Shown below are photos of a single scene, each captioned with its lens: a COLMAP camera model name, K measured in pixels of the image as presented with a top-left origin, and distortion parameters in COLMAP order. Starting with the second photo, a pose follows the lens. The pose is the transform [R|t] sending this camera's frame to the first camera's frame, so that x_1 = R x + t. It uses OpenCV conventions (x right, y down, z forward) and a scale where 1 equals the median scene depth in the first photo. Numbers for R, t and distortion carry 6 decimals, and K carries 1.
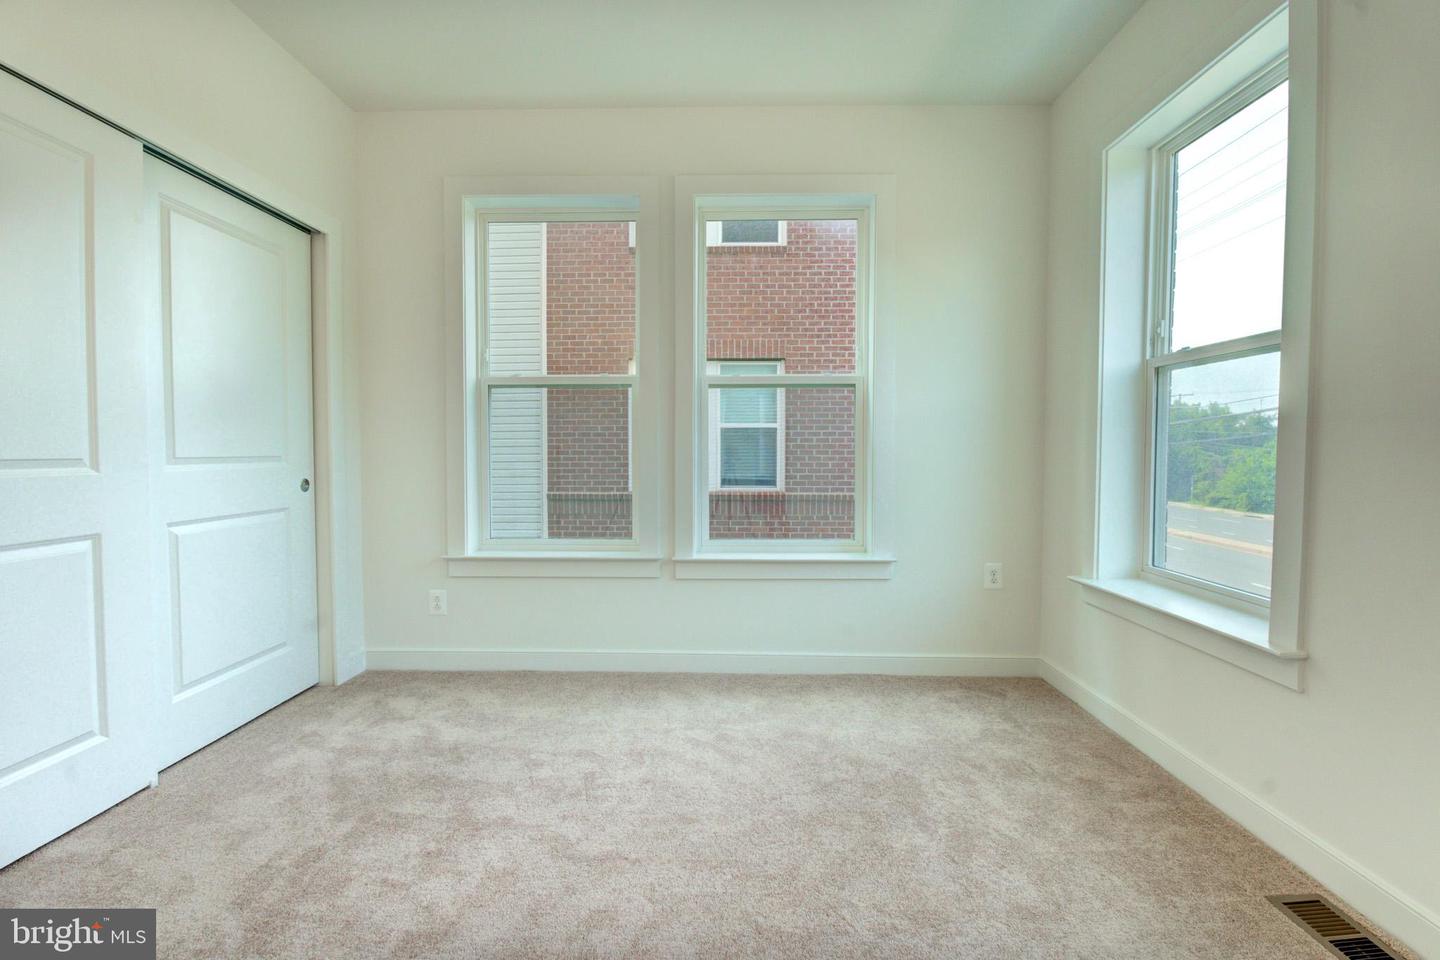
lens RADIAL K [[639.9, 0, 713.4], [0, 639.9, 481.0], [0, 0, 1]] dist [-0.002646, -0.000401]
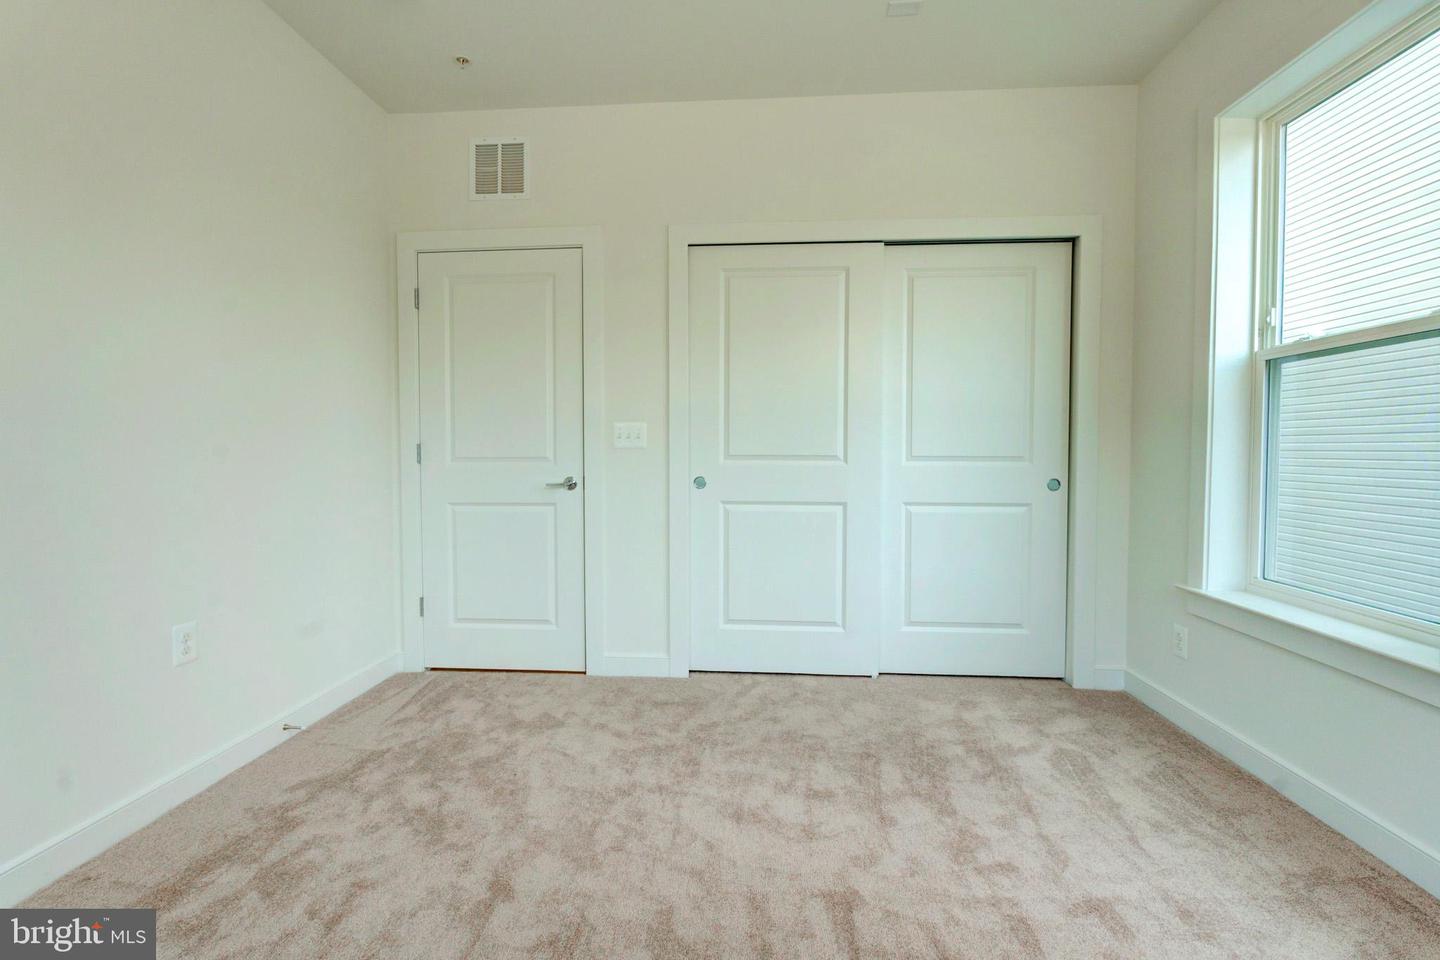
lens RADIAL K [[639.9, 0, 714.1], [0, 639.9, 474.7], [0, 0, 1]] dist [-0.002646, -0.000401]
pose [[-0.042356, 0.036396, -0.998439, 0.547487], [-0.051898, 0.997907, 0.038578, -0.026984], [0.997754, 0.053451, -0.040379, 0.609655]]
